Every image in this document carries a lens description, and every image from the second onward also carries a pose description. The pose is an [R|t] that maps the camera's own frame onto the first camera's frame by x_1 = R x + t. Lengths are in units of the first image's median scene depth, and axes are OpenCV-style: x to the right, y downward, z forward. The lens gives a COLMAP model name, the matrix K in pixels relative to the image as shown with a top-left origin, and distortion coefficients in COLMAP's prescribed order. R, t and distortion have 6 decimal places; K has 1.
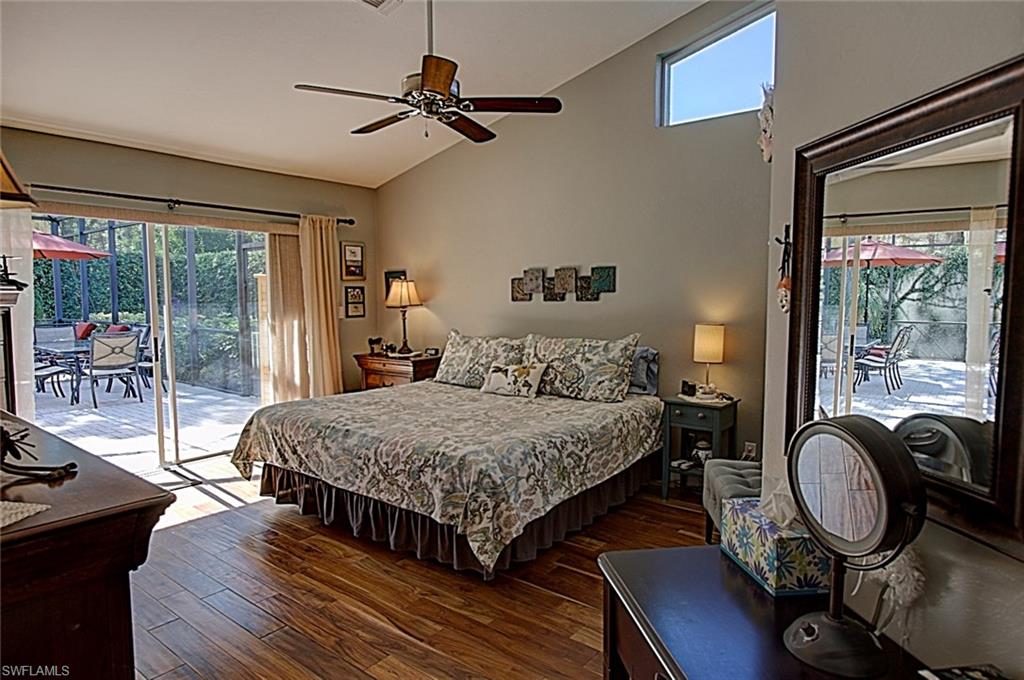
lens RADIAL K [[598.4, 0, 505.5], [0, 598.4, 344.2], [0, 0, 1]] dist [-0.013876, 0.007008]
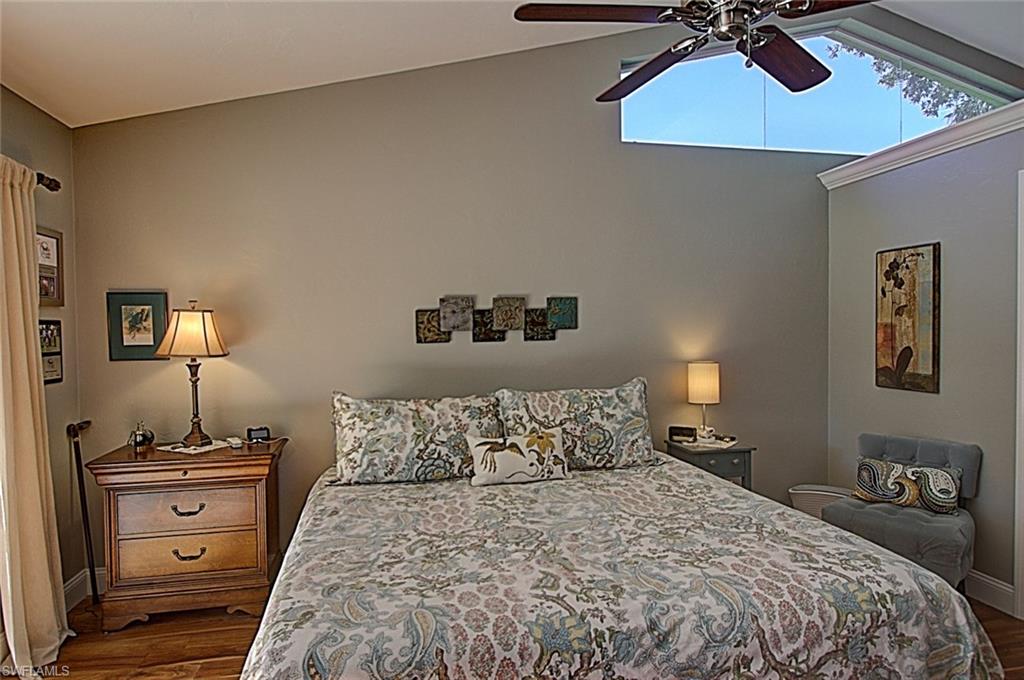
lens RADIAL K [[598.4, 0, 505.5], [0, 598.4, 344.2], [0, 0, 1]] dist [-0.013876, 0.007008]
pose [[0.649215, -0.021830, 0.760291, -0.485295], [0.071197, 0.996943, -0.032170, -0.045994], [-0.757265, 0.075016, 0.648785, 0.534257]]
